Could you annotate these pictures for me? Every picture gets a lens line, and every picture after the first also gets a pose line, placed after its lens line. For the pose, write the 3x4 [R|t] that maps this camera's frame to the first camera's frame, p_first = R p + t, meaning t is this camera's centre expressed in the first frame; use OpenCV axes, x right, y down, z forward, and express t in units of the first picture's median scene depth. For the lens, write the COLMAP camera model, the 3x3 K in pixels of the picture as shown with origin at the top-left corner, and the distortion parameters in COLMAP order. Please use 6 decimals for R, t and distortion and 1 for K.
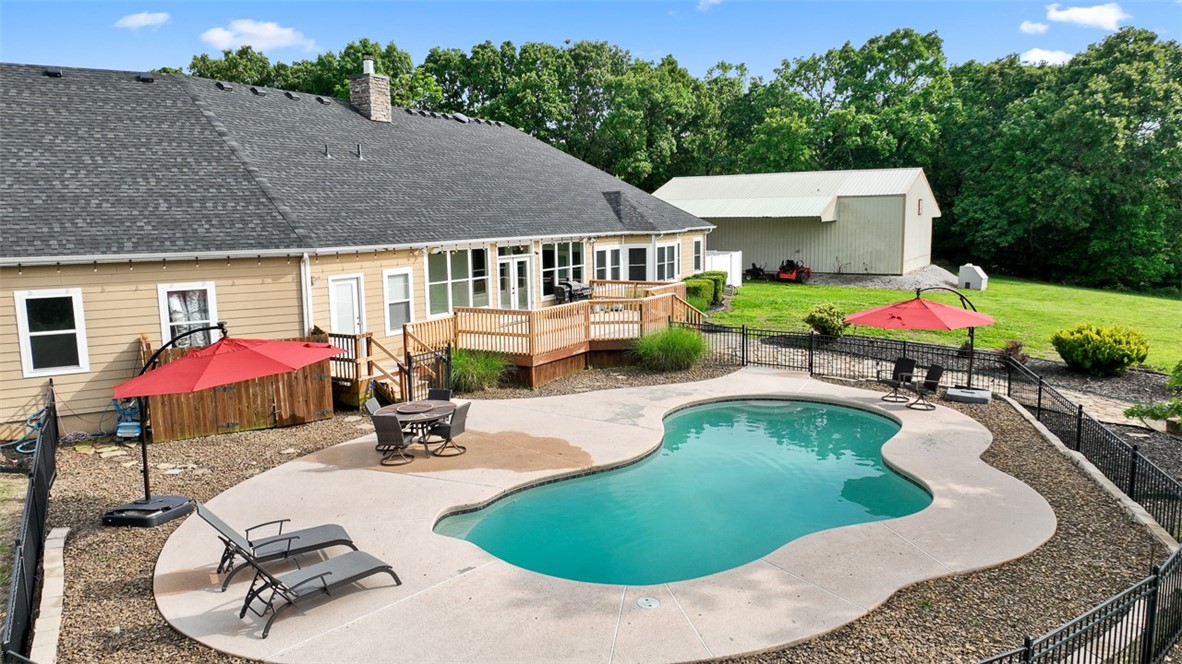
lens RADIAL K [[832.9, 0, 591.0], [0, 832.9, 332.0], [0, 0, 1]] dist [-0.000669, 0.006369]
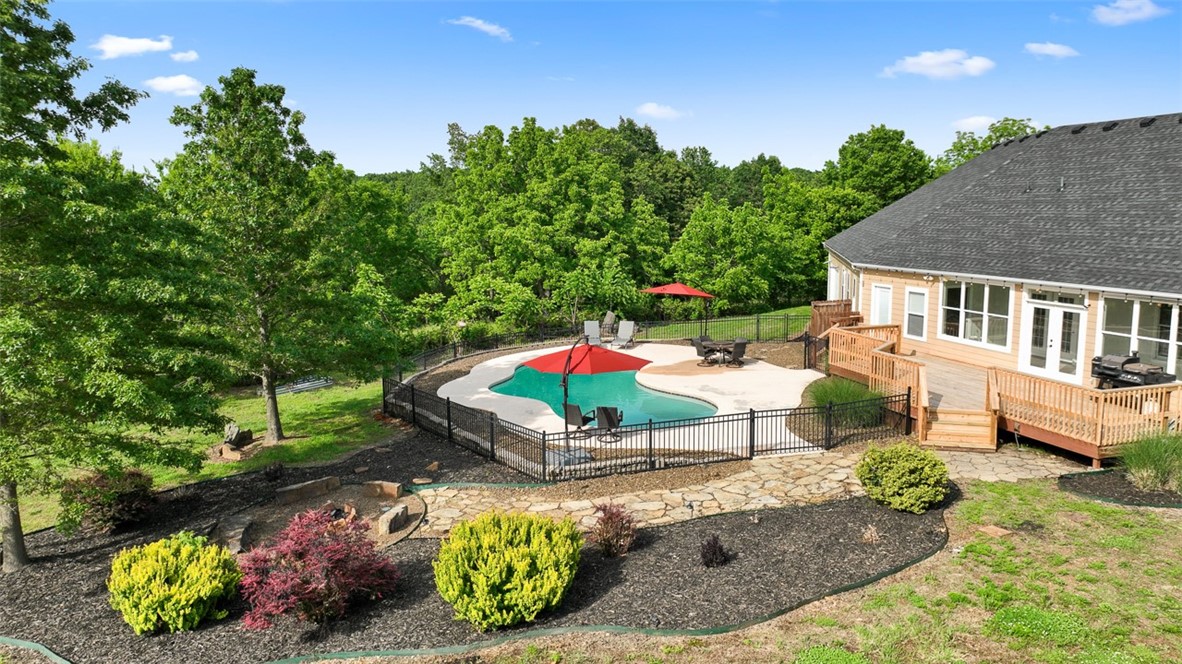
lens RADIAL K [[832.9, 0, 591.0], [0, 832.9, 332.0], [0, 0, 1]] dist [-0.000669, 0.006369]
pose [[-0.699453, 0.084748, -0.709636, 0.895854], [-0.122546, 0.964016, 0.235915, -0.216544], [0.704094, 0.251974, -0.663898, 1.297759]]
